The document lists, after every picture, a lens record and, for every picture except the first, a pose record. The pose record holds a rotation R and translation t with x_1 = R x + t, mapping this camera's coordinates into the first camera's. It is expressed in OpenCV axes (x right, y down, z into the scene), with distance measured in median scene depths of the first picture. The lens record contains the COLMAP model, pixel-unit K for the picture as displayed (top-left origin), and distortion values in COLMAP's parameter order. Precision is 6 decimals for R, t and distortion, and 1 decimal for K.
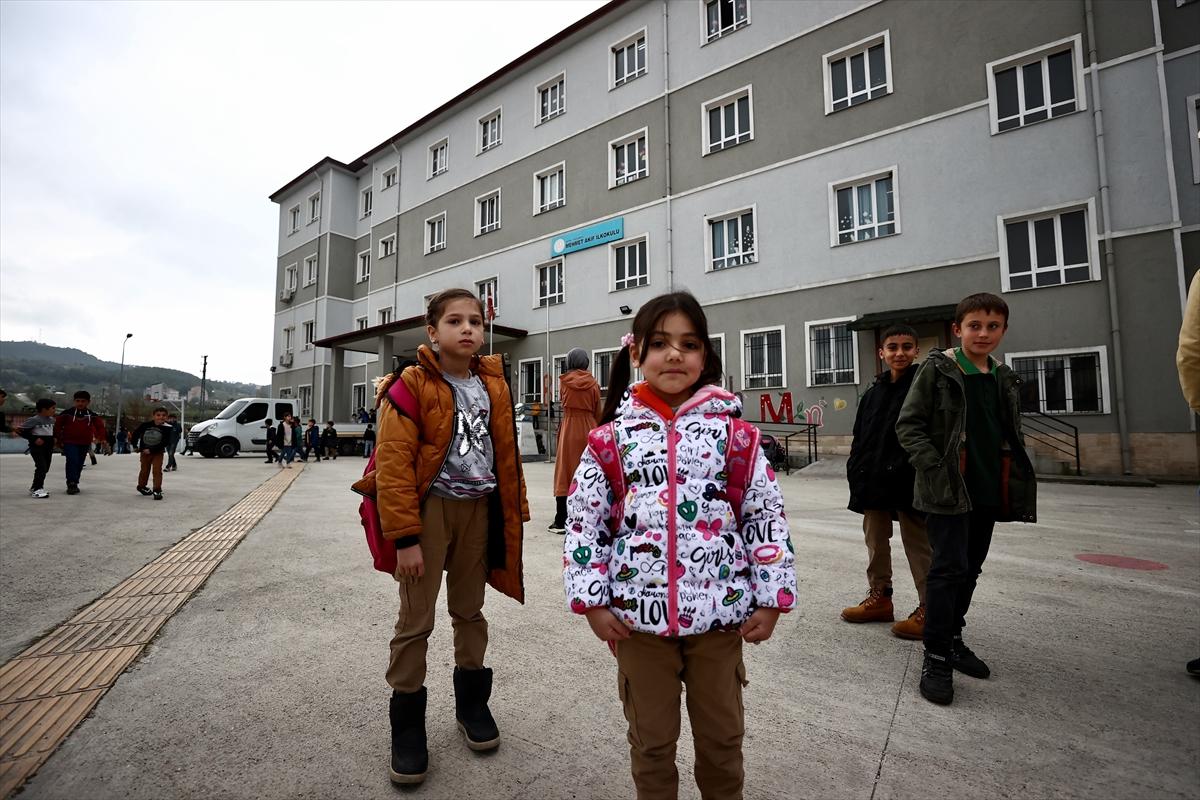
lens RADIAL K [[449.9, 0, 602.0], [0, 449.9, 401.2], [0, 0, 1]] dist [-0.001690, -0.000073]
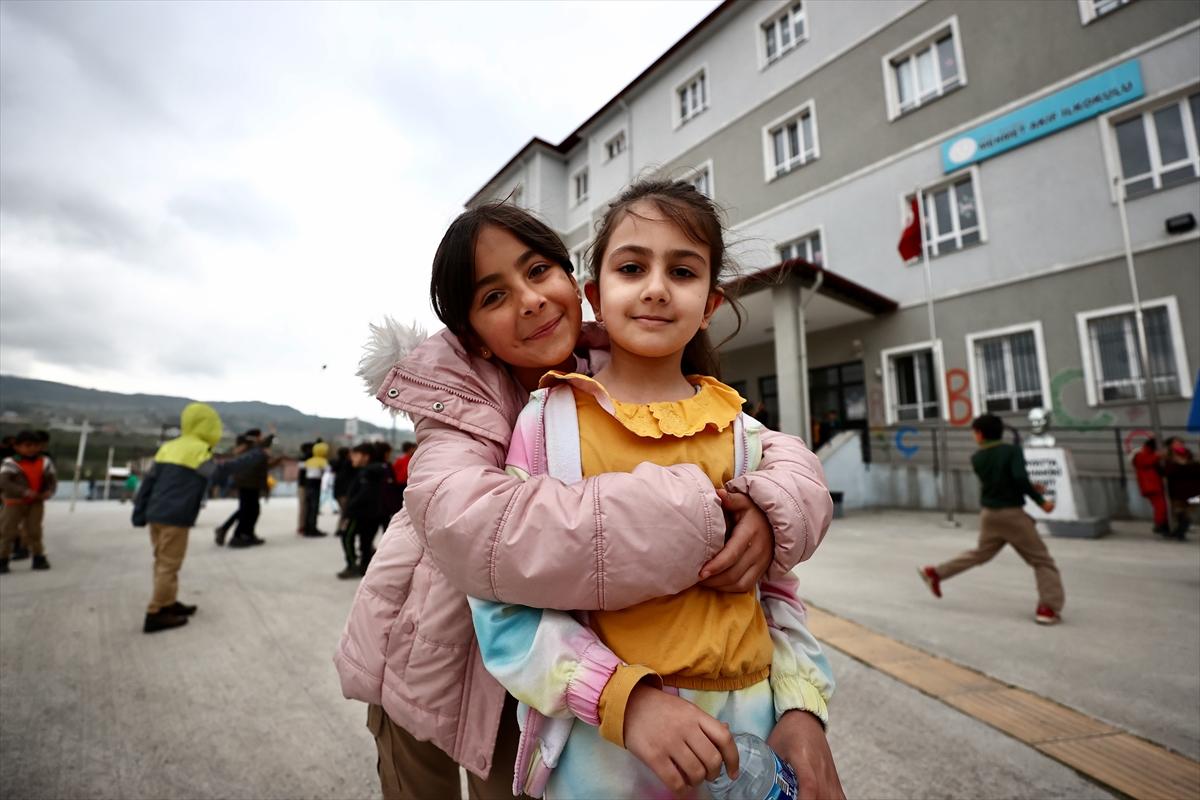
lens RADIAL K [[524.6, 0, 598.5], [0, 524.6, 395.0], [0, 0, 1]] dist [0.001999, 0.000268]
pose [[0.951502, -0.046832, -0.304058, -0.248516], [0.021978, 0.996168, -0.084657, 0.014538], [0.306857, 0.073869, 0.948885, 0.158372]]
